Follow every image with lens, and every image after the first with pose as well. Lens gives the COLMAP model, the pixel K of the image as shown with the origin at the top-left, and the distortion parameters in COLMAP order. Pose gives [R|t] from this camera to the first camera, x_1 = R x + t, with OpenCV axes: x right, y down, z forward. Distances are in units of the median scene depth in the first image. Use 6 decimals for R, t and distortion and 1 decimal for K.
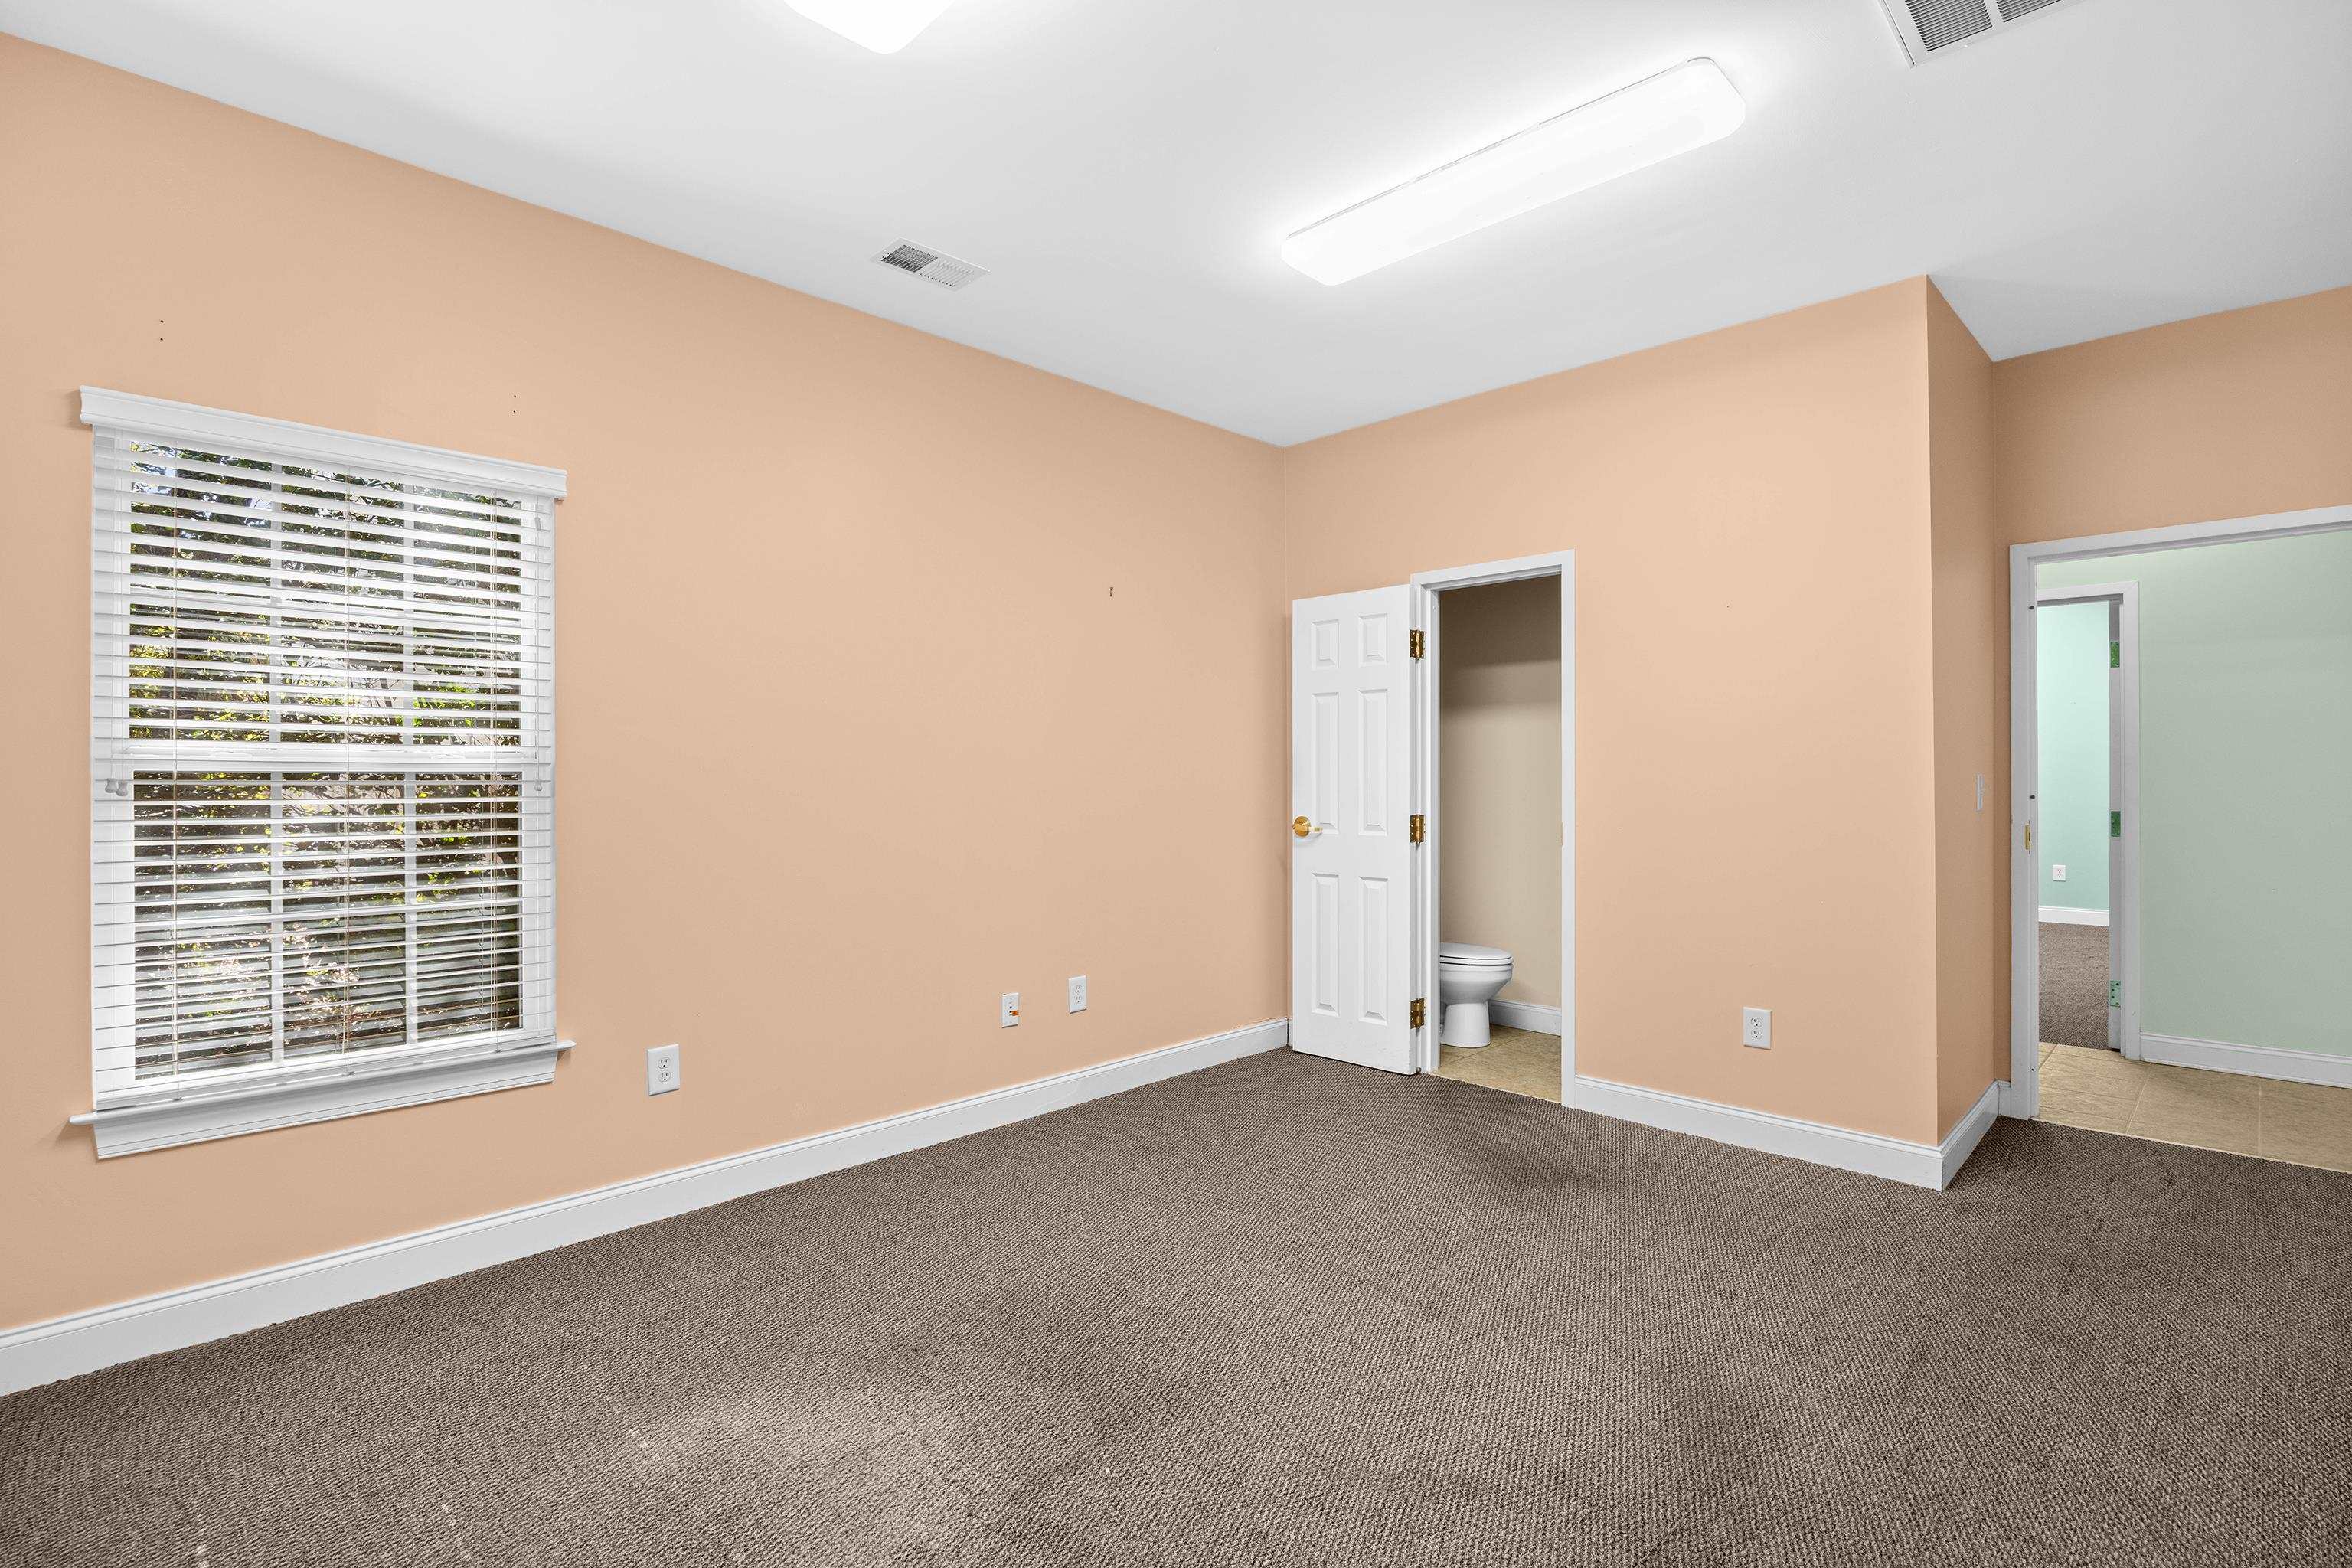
lens RADIAL K [[1106.7, 0, 1179.7], [0, 1106.7, 767.8], [0, 0, 1]] dist [-0.017967, 0.001510]
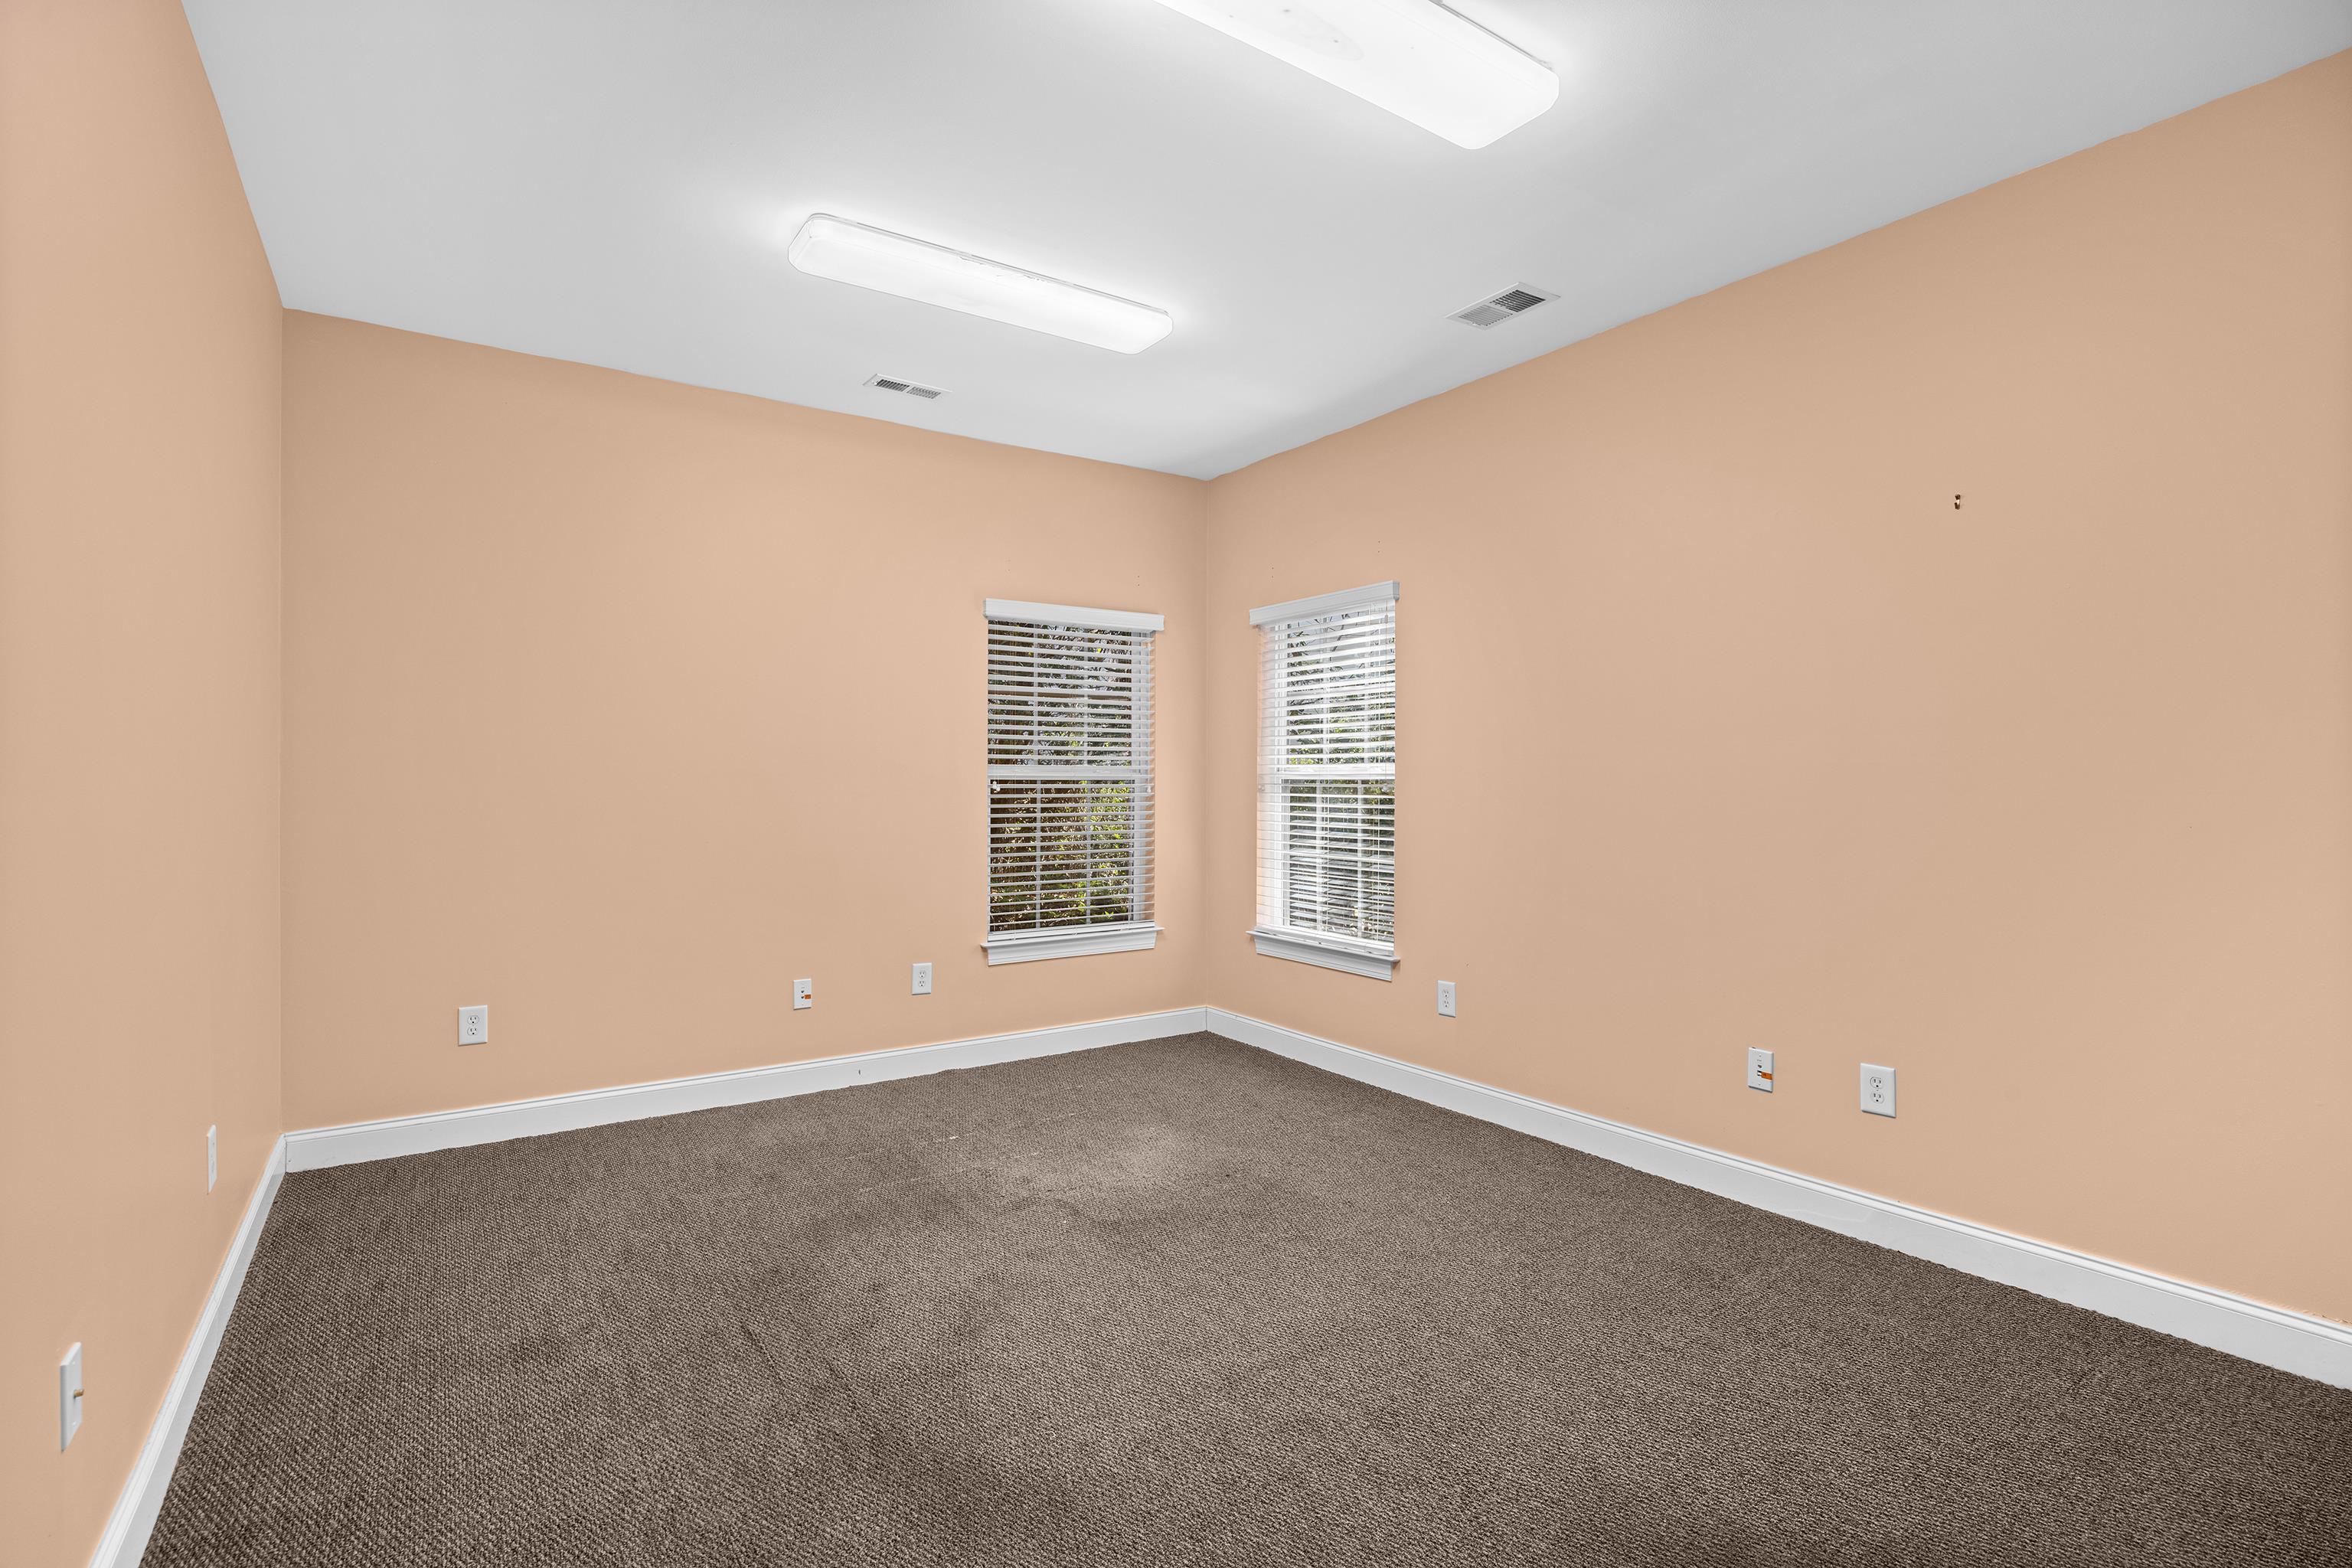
lens RADIAL K [[1106.7, 0, 1175.7], [0, 1106.7, 786.5], [0, 0, 1]] dist [-0.017967, 0.001510]
pose [[-0.191585, 0.004932, -0.981464, 0.931590], [0.002216, 0.999987, 0.004593, 0.005454], [0.981473, -0.001295, -0.191594, 0.936728]]
